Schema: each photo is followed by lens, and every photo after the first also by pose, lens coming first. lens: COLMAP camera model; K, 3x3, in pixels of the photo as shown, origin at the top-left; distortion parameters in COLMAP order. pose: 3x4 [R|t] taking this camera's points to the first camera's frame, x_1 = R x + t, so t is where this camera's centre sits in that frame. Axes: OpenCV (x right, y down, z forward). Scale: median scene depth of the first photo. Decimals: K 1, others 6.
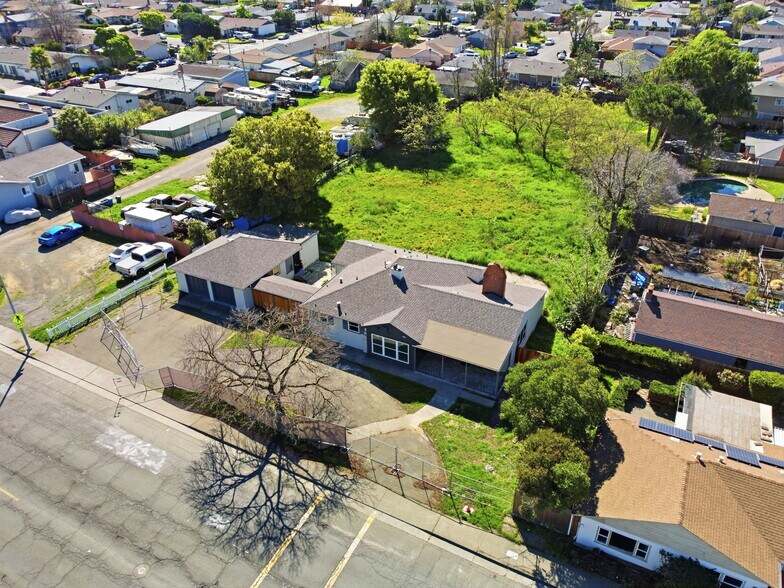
lens RADIAL K [[591.9, 0, 394.3], [0, 591.9, 293.4], [0, 0, 1]] dist [0.002596, -0.003159]
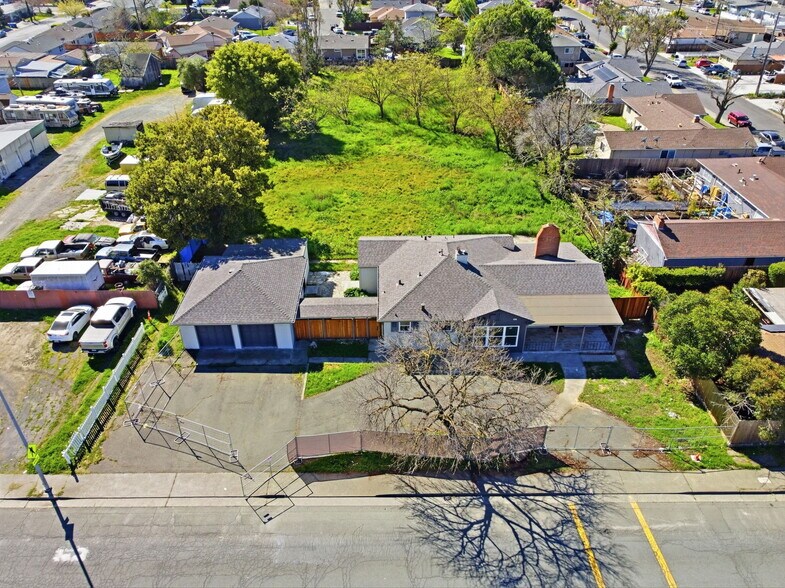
lens RADIAL K [[592.6, 0, 394.8], [0, 592.6, 291.6], [0, 0, 1]] dist [0.002596, -0.003159]
pose [[0.880770, -0.255050, 0.398991, -0.522040], [0.246063, 0.966381, 0.074565, -0.087185], [-0.404595, 0.032502, 0.913918, 0.220089]]
